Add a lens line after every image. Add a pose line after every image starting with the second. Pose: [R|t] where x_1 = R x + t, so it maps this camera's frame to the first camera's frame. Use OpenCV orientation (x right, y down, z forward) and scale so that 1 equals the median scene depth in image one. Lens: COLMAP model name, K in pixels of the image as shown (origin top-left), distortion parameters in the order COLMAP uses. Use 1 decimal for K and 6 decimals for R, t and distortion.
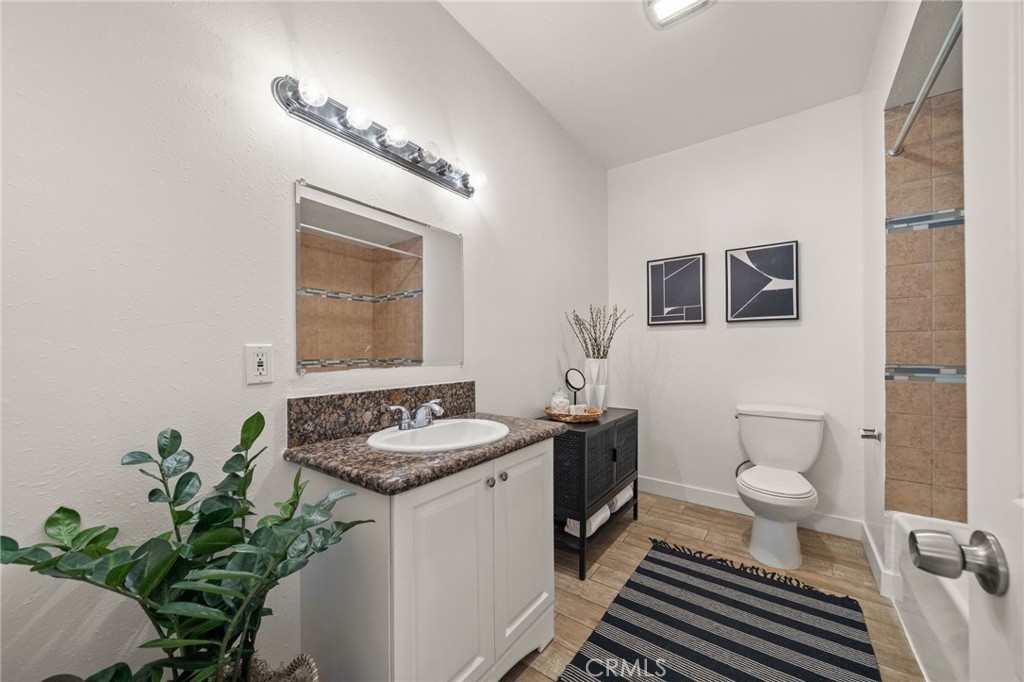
lens RADIAL K [[381.8, 0, 506.6], [0, 381.8, 347.8], [0, 0, 1]] dist [-0.000564, -0.000147]
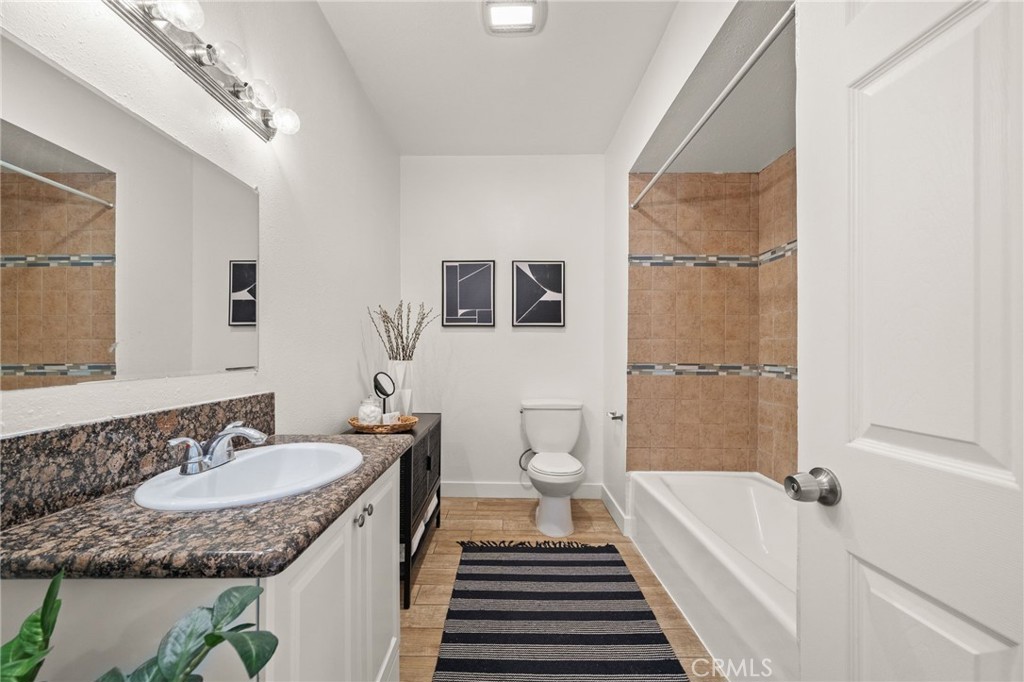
lens RADIAL K [[405.6, 0, 508.5], [0, 405.6, 350.1], [0, 0, 1]] dist [-0.000656, -0.000078]
pose [[0.802242, 0.006976, 0.596958, -0.187825], [-0.008368, 0.999965, -0.000440, 0.002322], [-0.596940, -0.004643, 0.802273, 0.103542]]
